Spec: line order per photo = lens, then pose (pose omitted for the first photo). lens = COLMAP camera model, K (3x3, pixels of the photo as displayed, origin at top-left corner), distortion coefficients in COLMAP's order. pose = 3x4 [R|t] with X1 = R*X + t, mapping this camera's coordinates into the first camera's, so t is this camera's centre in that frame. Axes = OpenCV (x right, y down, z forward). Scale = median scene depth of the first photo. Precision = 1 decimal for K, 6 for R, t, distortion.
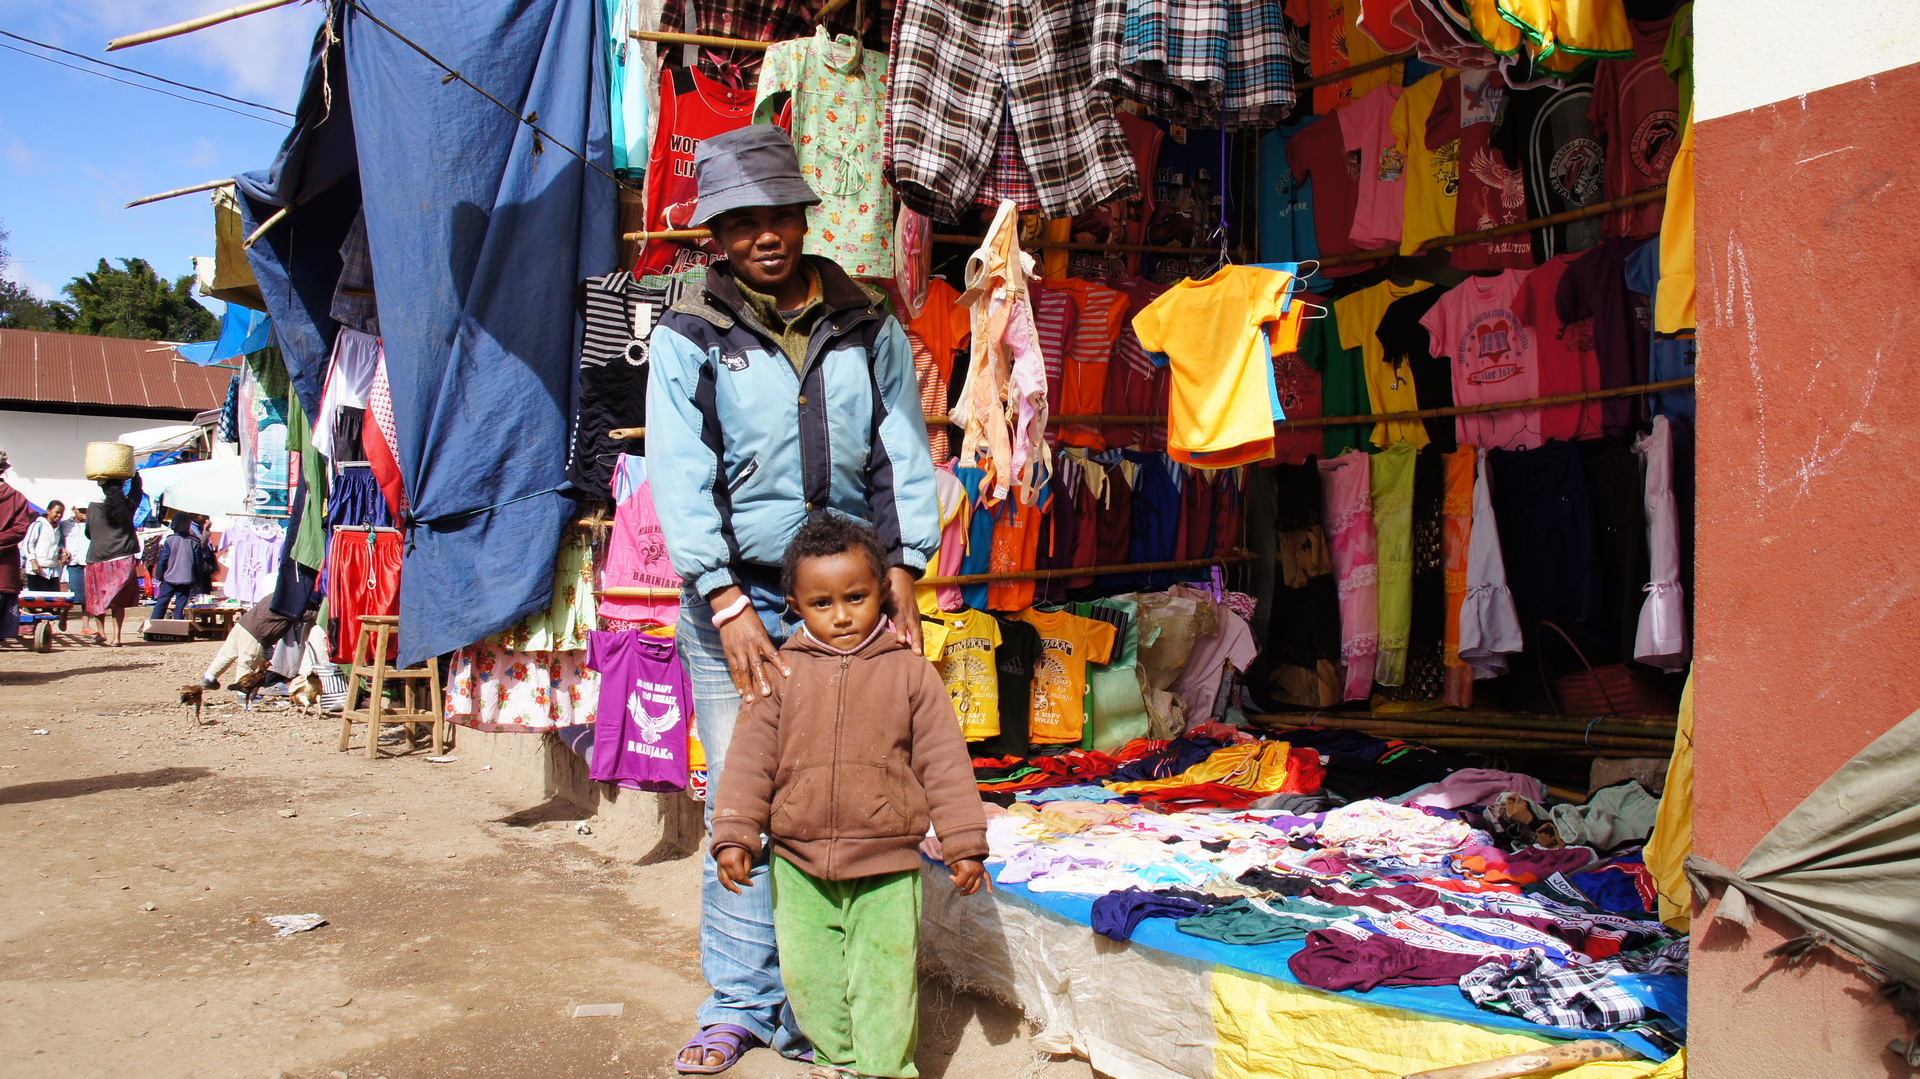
lens RADIAL K [[1614.7, 0, 960.0], [0, 1614.7, 539.5], [0, 0, 1]] dist [-0.145352, 0.158407]
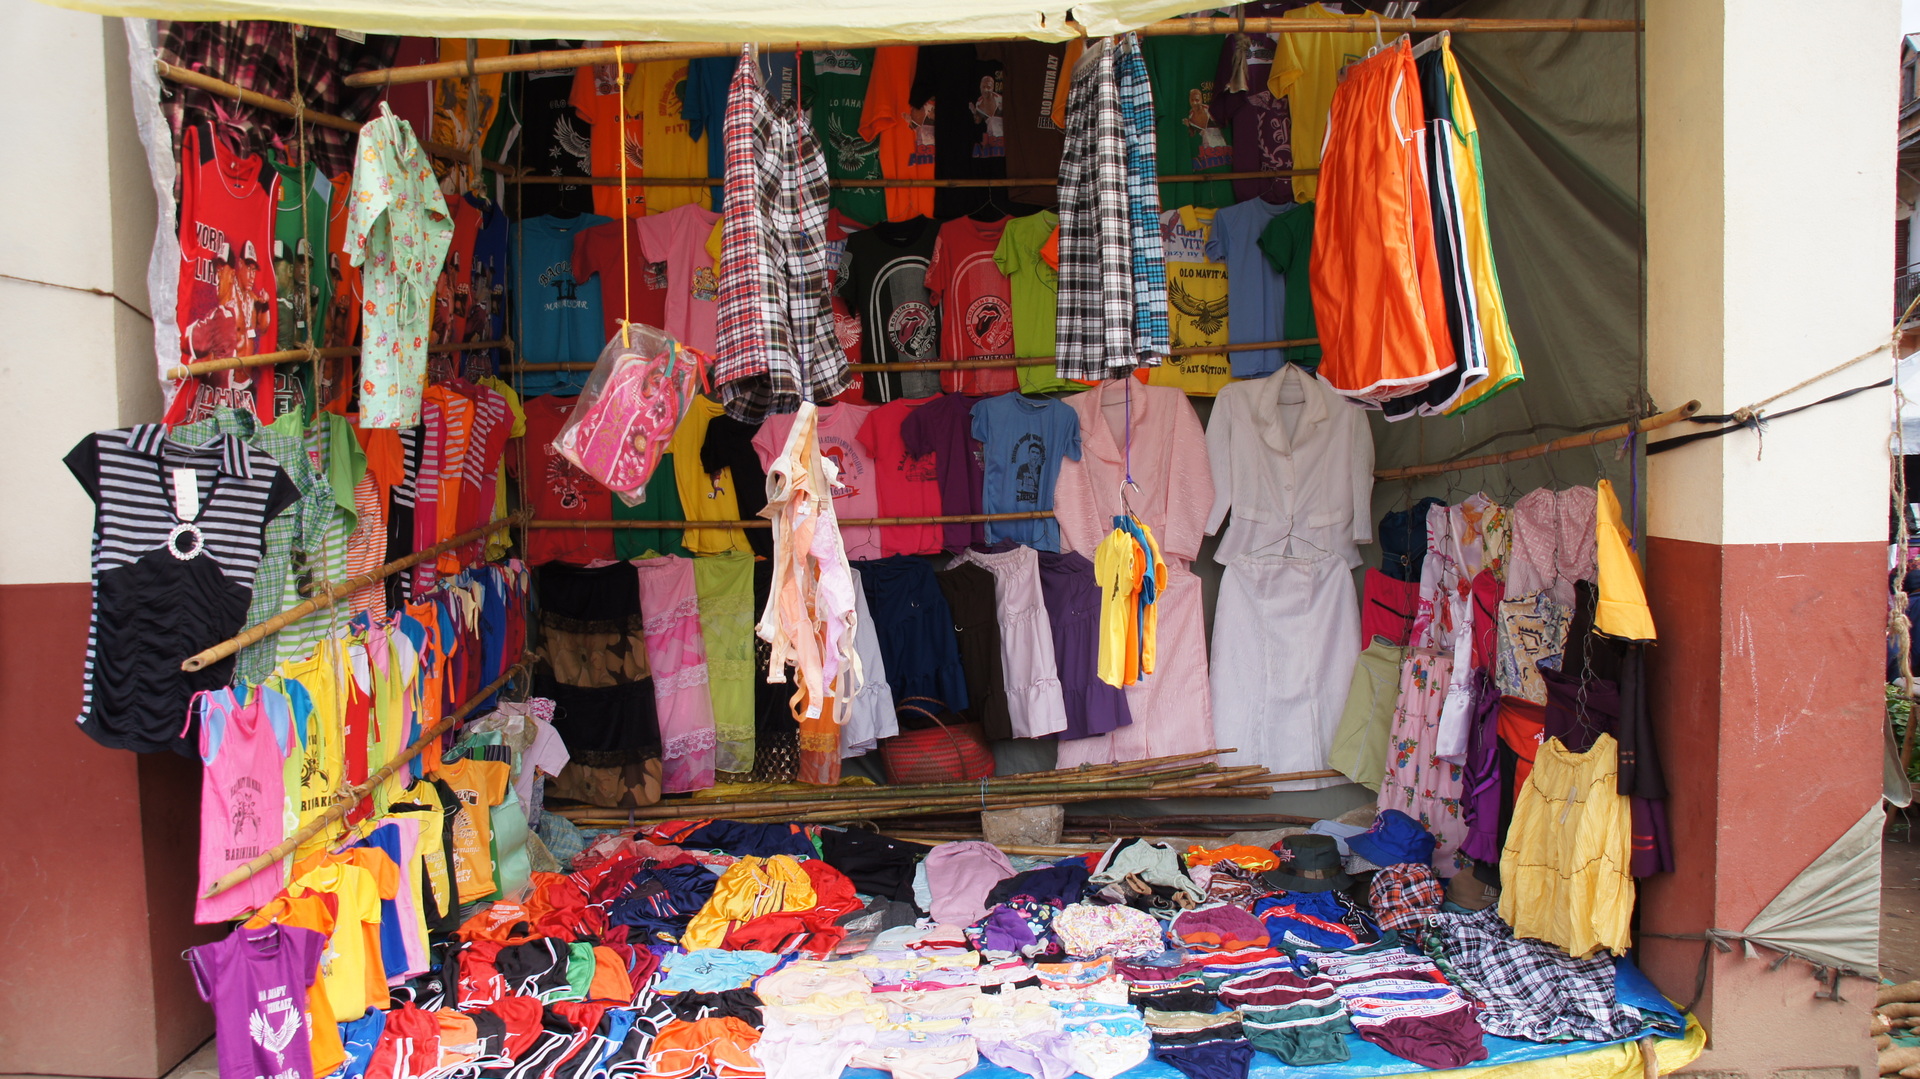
lens RADIAL K [[1551.7, 0, 960.0], [0, 1551.7, 539.5], [0, 0, 1]] dist [-0.127726, 0.002985]
pose [[0.467935, -0.082844, 0.879871, -0.631362], [-0.000481, 0.995573, 0.093994, -0.182766], [-0.883763, -0.044407, 0.465824, 0.406735]]
